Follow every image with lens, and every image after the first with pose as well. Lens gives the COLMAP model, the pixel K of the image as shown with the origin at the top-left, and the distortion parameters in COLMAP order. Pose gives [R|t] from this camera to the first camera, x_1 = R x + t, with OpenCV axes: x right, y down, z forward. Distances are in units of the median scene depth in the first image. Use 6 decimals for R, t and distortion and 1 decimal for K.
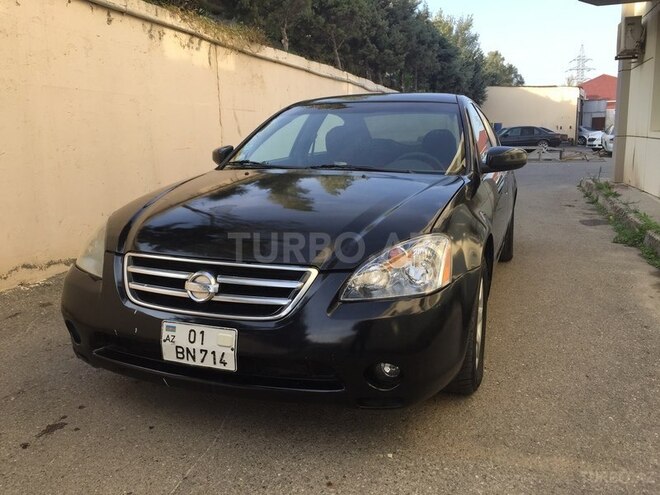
lens RADIAL K [[561.8, 0, 330.6], [0, 561.8, 251.8], [0, 0, 1]] dist [0.081002, -0.110226]
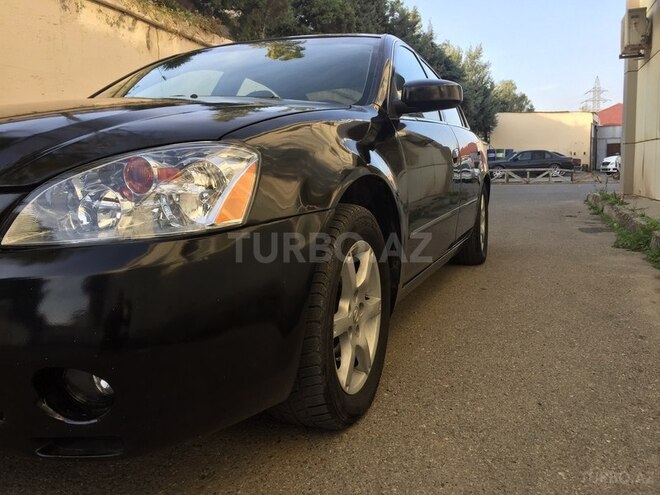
lens RADIAL K [[561.8, 0, 331.5], [0, 561.8, 250.6], [0, 0, 1]] dist [0.081002, -0.110226]
pose [[0.999574, 0.000394, -0.029195, 0.144159], [-0.002119, 0.998252, -0.059058, 0.051643], [0.029120, 0.059094, 0.997828, 0.209618]]
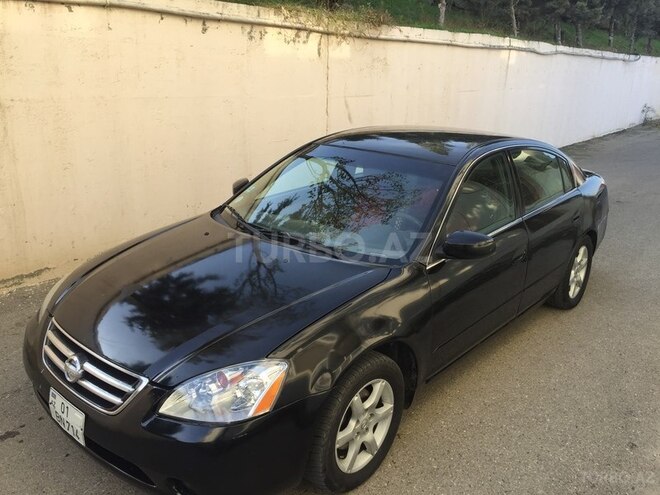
lens RADIAL K [[561.8, 0, 331.1], [0, 561.8, 251.4], [0, 0, 1]] dist [0.081002, -0.110226]
pose [[0.932797, 0.145618, -0.329673, 0.284236], [-0.106821, 0.985345, 0.132985, -0.178189], [0.344207, -0.088832, 0.934682, 0.038903]]
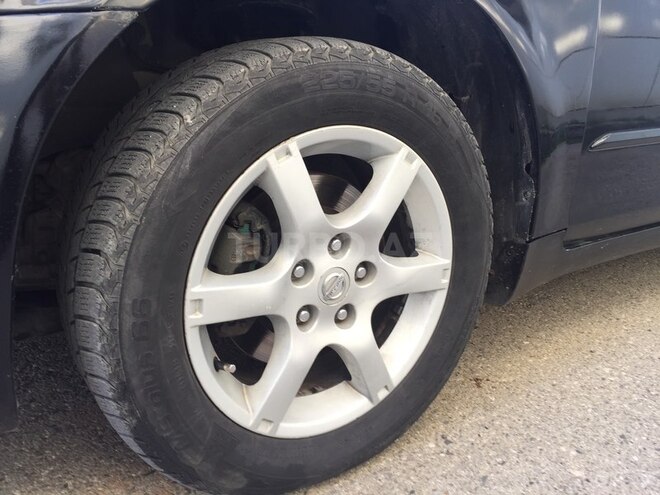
lens RADIAL K [[561.8, 0, 328.5], [0, 561.8, 250.2], [0, 0, 1]] dist [0.081002, -0.110226]
pose [[0.808944, 0.191062, -0.555972, 0.244379], [-0.140381, 0.981135, 0.132915, 0.038230], [0.570879, -0.029473, 0.820505, 0.435668]]
